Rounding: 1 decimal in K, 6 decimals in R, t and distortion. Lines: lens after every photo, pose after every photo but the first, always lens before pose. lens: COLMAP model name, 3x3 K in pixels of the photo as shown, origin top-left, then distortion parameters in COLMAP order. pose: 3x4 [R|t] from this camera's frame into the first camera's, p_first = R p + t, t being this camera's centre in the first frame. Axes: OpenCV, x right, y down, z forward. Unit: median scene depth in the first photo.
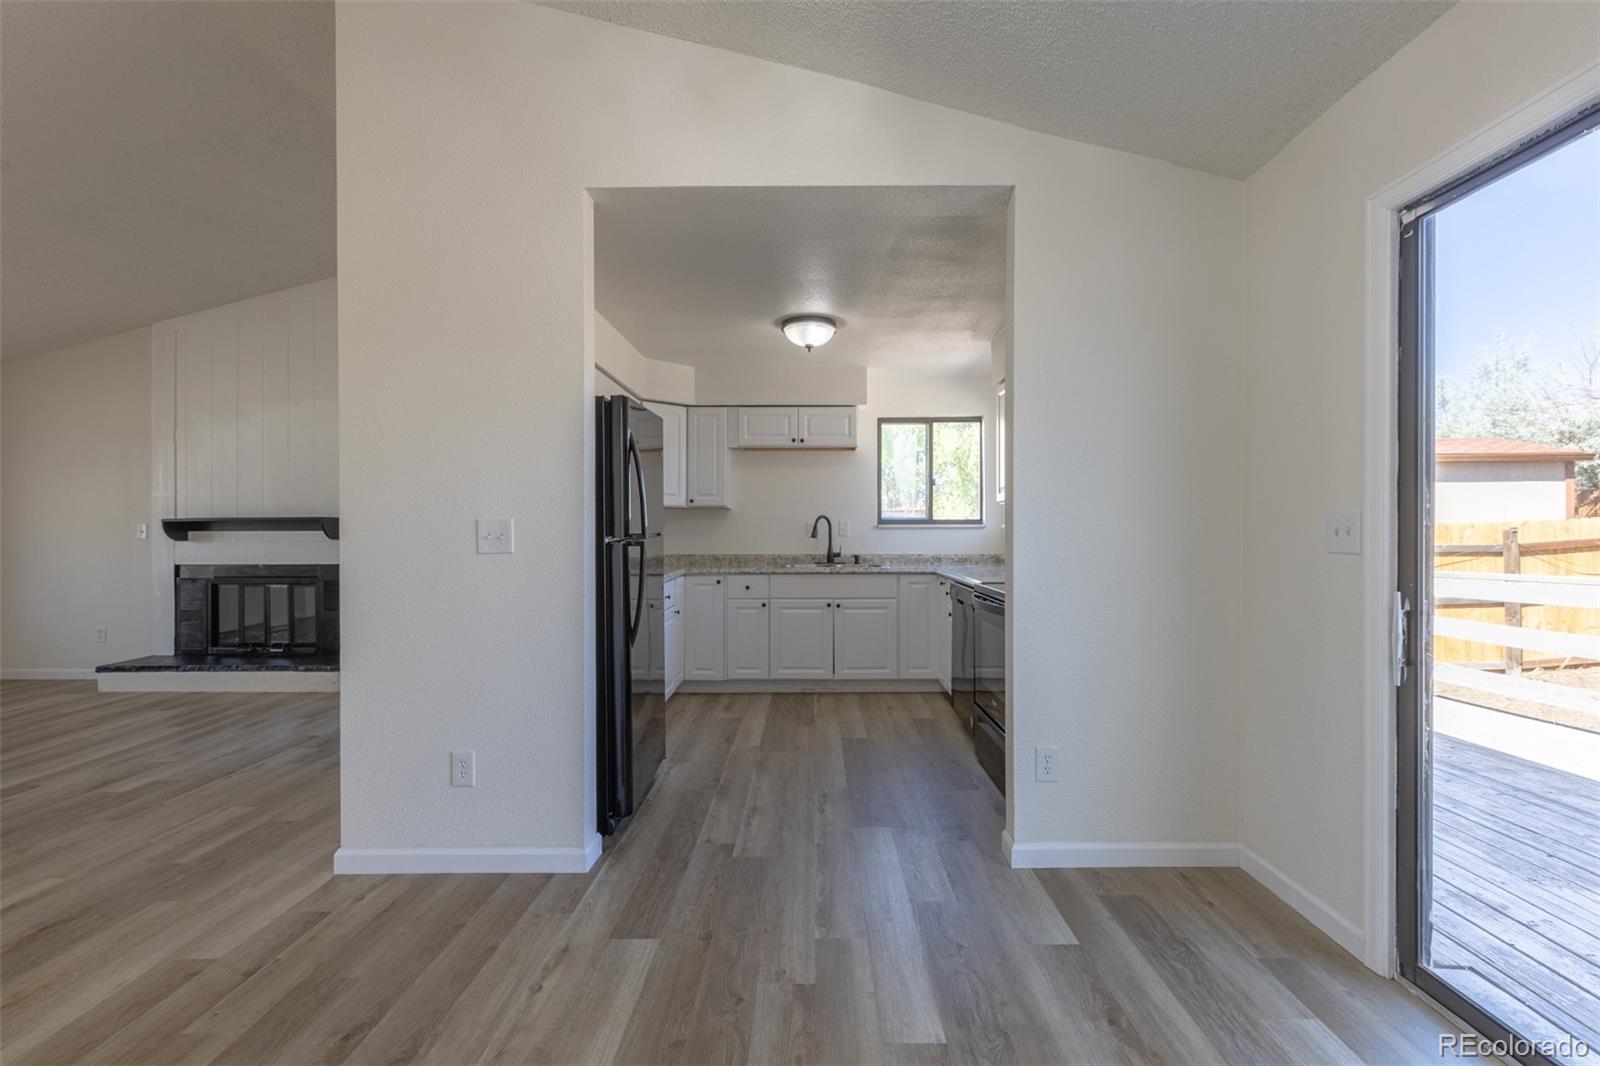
lens RADIAL K [[713.8, 0, 797.6], [0, 713.8, 532.5], [0, 0, 1]] dist [0.001077, -0.000022]
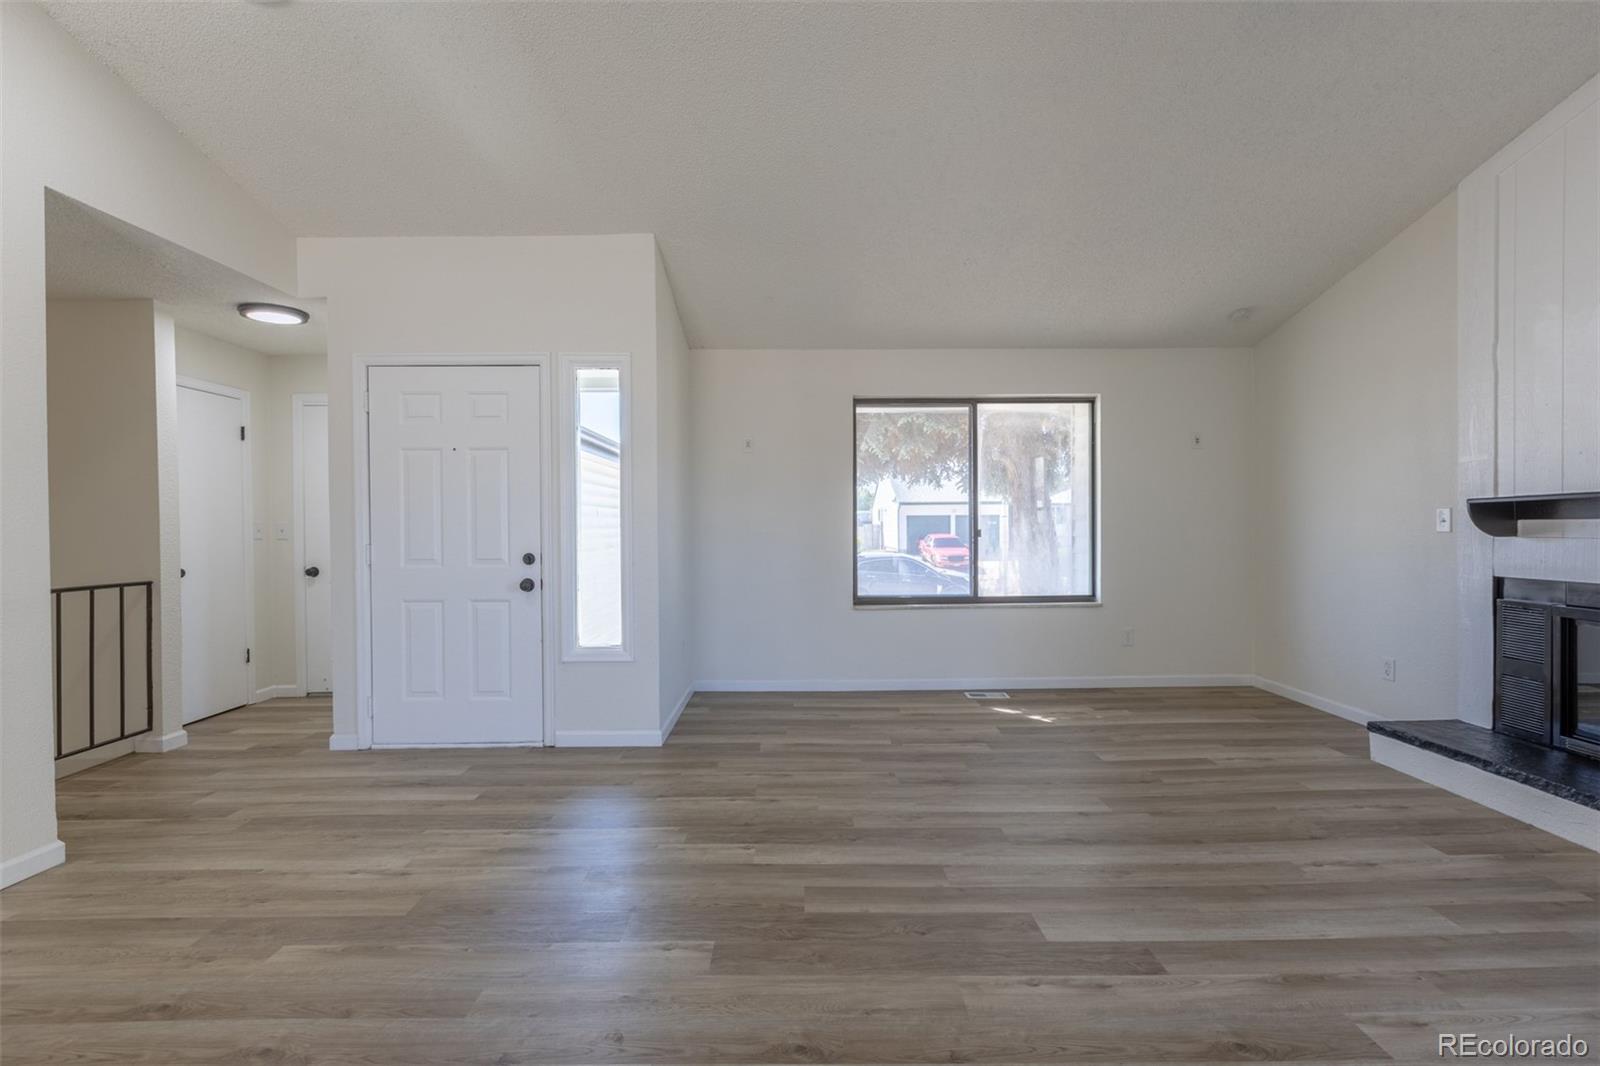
lens RADIAL K [[713.8, 0, 809.9], [0, 713.8, 527.4], [0, 0, 1]] dist [0.001077, -0.000022]
pose [[0.031973, 0.005748, -0.999472, -0.320357], [0.000126, 0.999983, 0.005755, 0.001509], [0.999489, -0.000310, 0.031972, 0.443333]]
